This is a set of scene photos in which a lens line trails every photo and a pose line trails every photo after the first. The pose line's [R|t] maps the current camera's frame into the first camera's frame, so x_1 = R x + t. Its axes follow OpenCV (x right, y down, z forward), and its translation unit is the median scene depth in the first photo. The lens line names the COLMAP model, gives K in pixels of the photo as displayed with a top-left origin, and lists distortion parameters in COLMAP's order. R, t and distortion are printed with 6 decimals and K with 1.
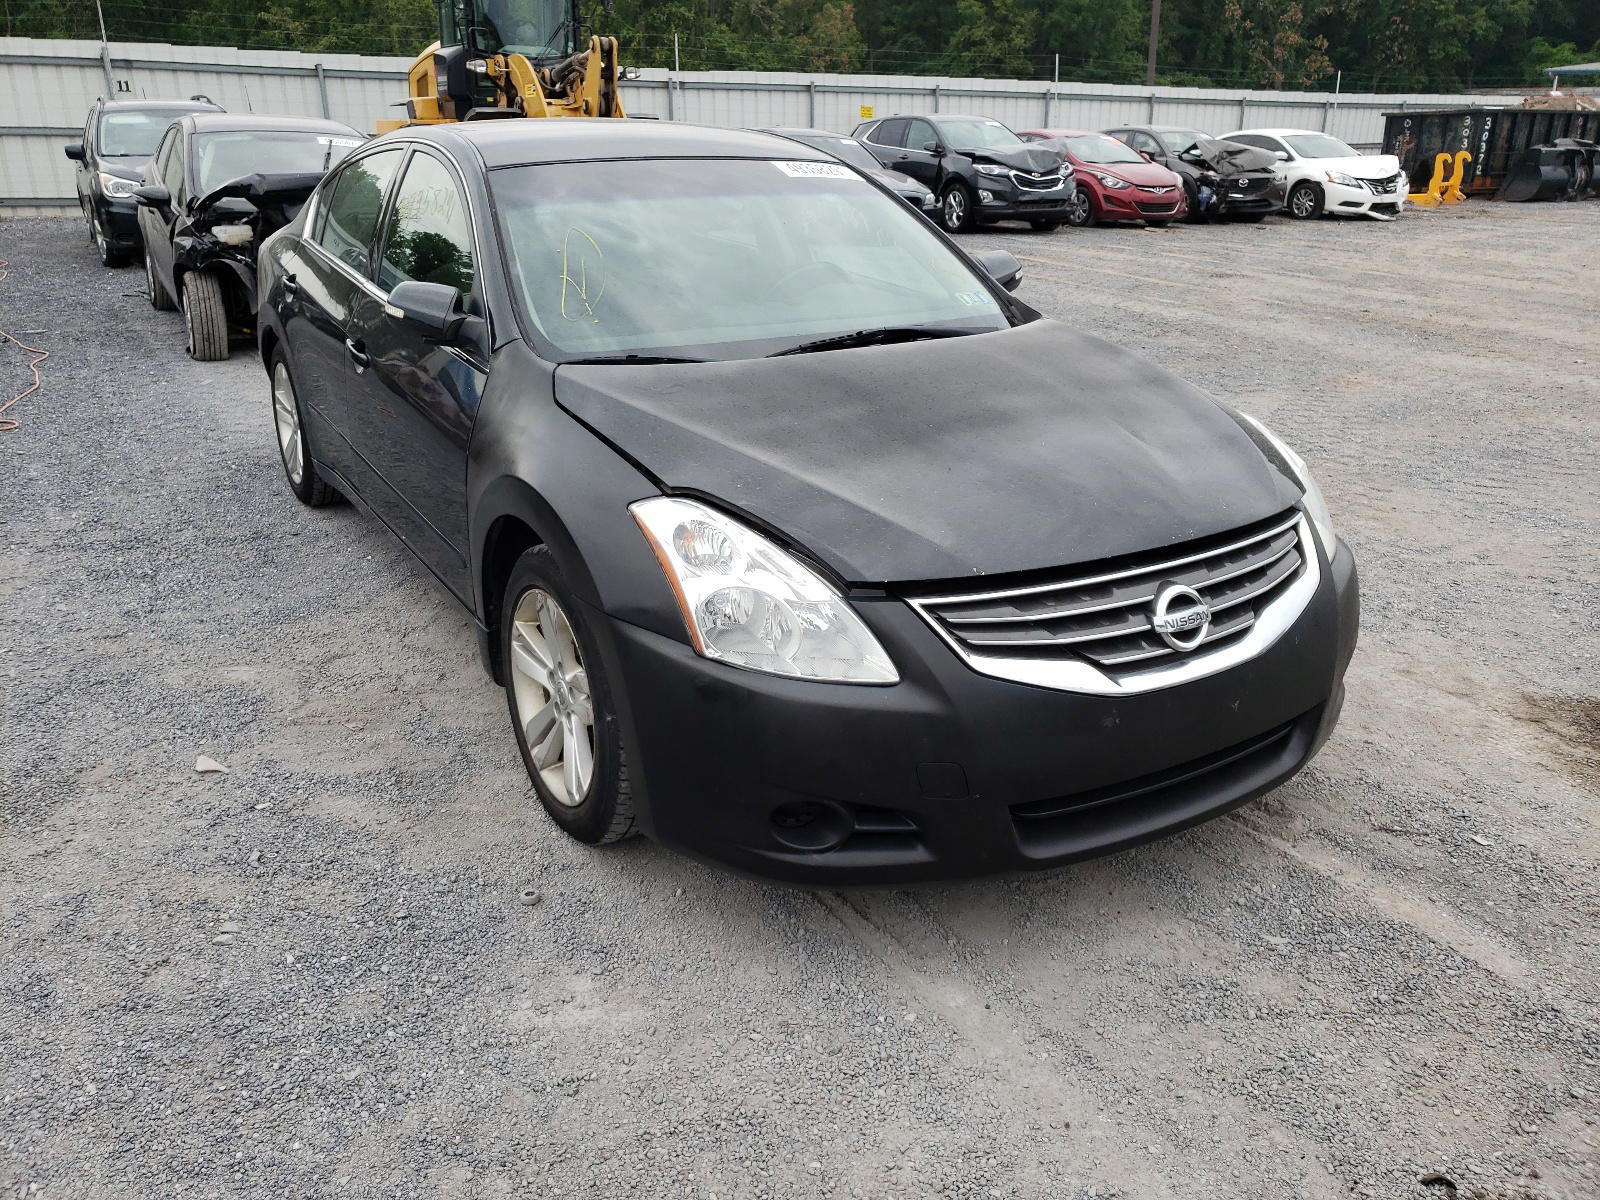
lens RADIAL K [[1221.8, 0, 797.4], [0, 1221.8, 571.2], [0, 0, 1]] dist [0.014240, 0.005742]
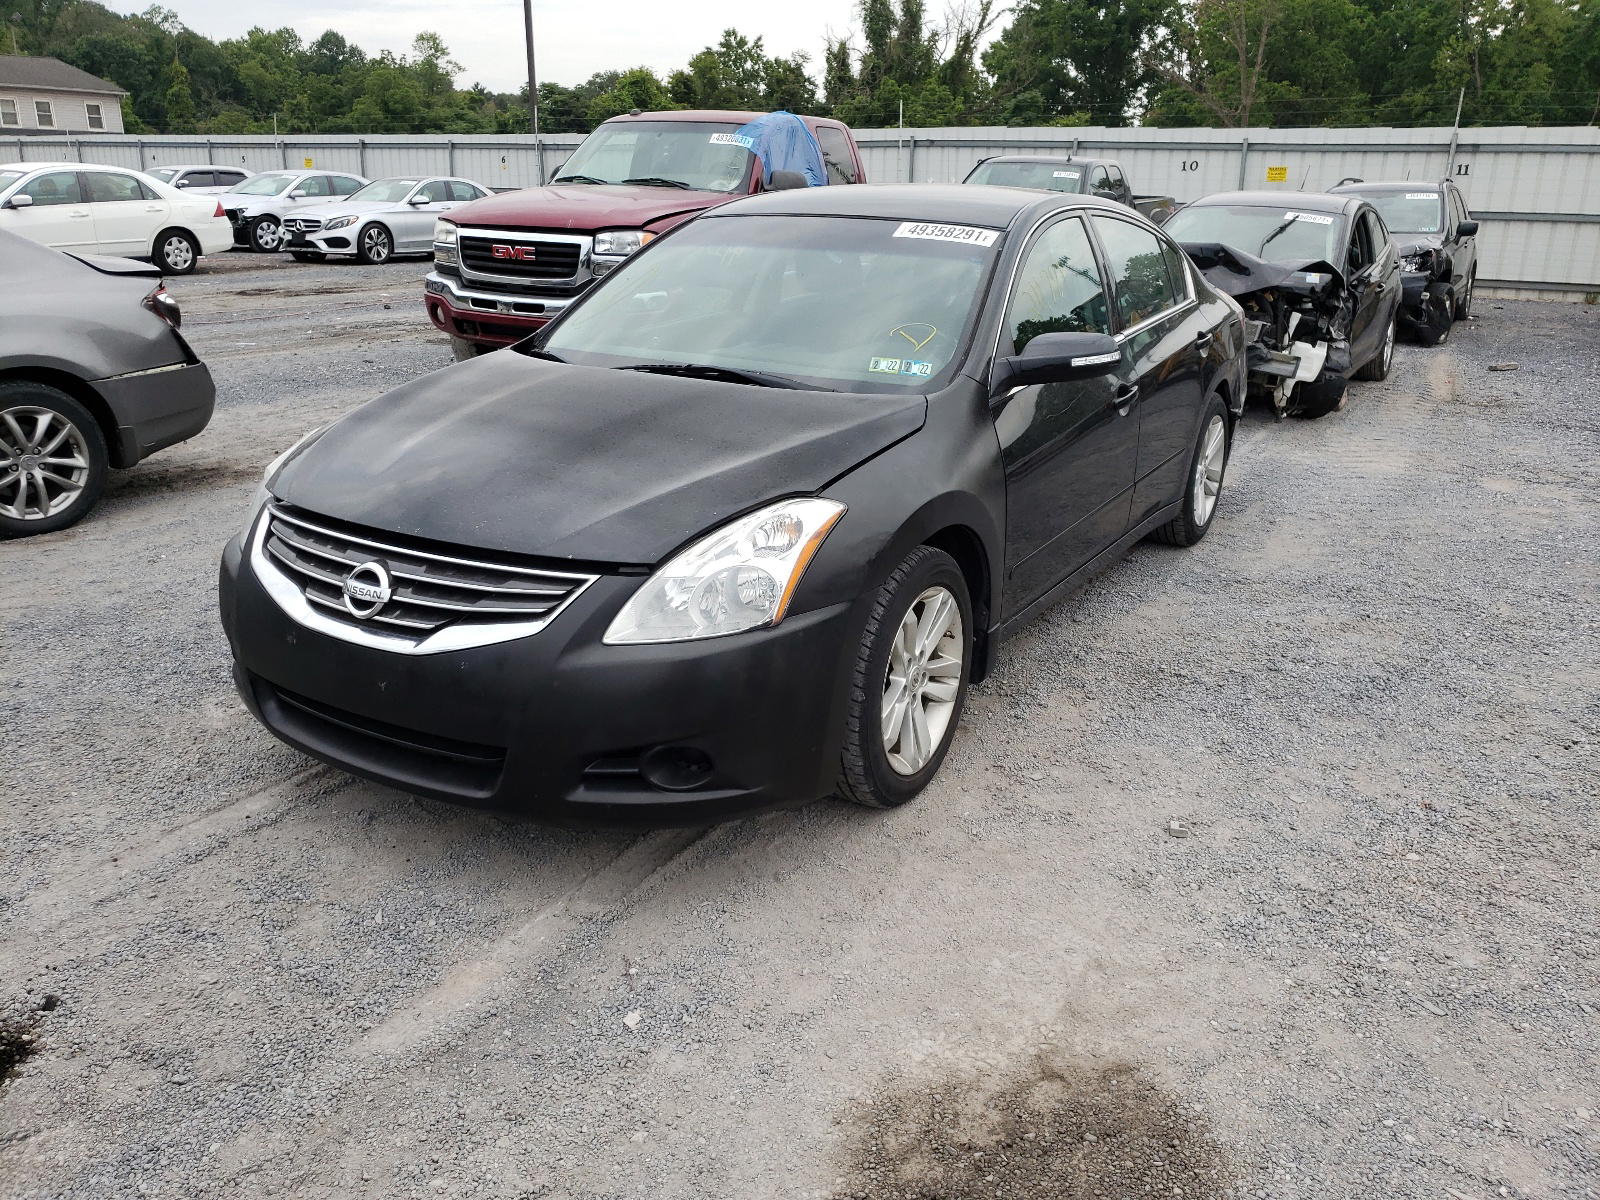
lens RADIAL K [[1231.3, 0, 800.0], [0, 1231.3, 600.0], [0, 0, 1]] dist [0.005124, -0.003267]
pose [[0.481916, 0.275377, -0.831820, 1.118150], [-0.310360, 0.941430, 0.131857, -0.176168], [0.819411, 0.194619, 0.539156, 0.538214]]
